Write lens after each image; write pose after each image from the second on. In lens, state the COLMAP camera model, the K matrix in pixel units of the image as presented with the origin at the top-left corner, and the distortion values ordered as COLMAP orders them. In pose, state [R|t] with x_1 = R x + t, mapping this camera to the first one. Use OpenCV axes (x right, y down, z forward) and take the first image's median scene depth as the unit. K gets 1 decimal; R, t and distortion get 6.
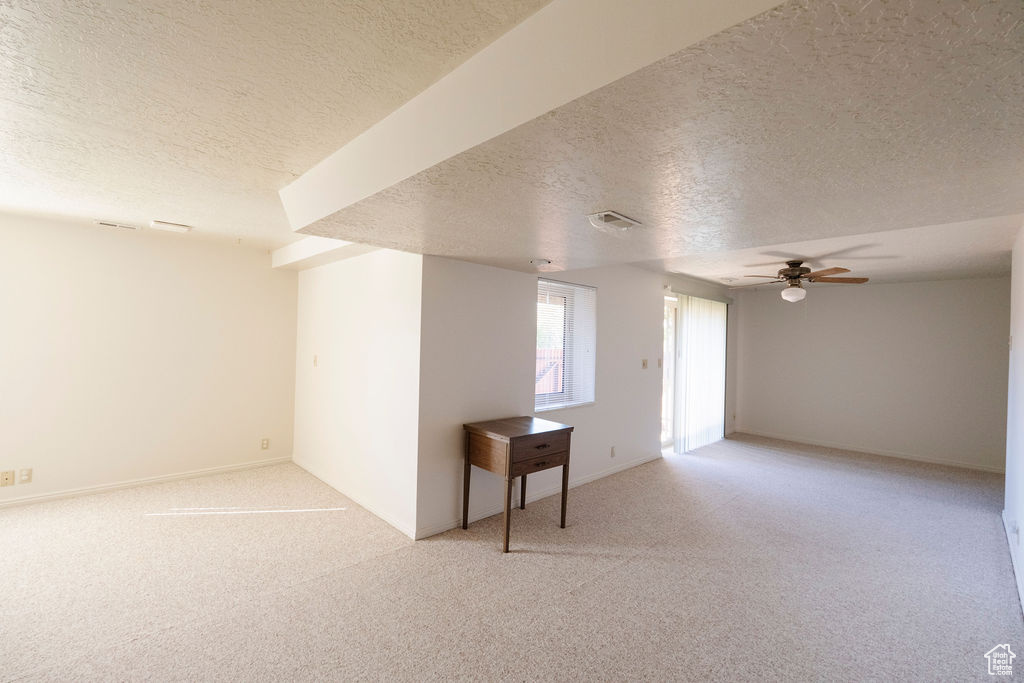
lens RADIAL K [[448.0, 0, 518.6], [0, 448.0, 341.3], [0, 0, 1]] dist [0.008474, -0.006007]
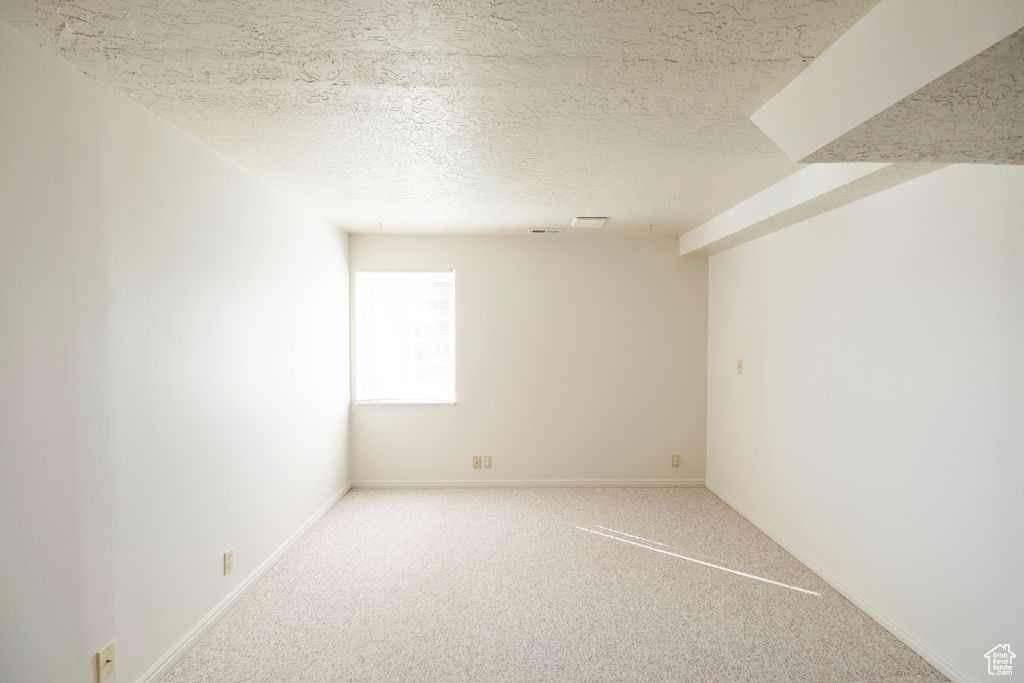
lens RADIAL K [[448.0, 0, 510.8], [0, 448.0, 338.9], [0, 0, 1]] dist [0.008474, -0.006007]
pose [[0.721259, -0.017325, -0.692448, -0.251358], [0.017901, 0.999819, -0.006370, -0.007847], [0.692434, -0.007801, 0.721439, 0.210861]]
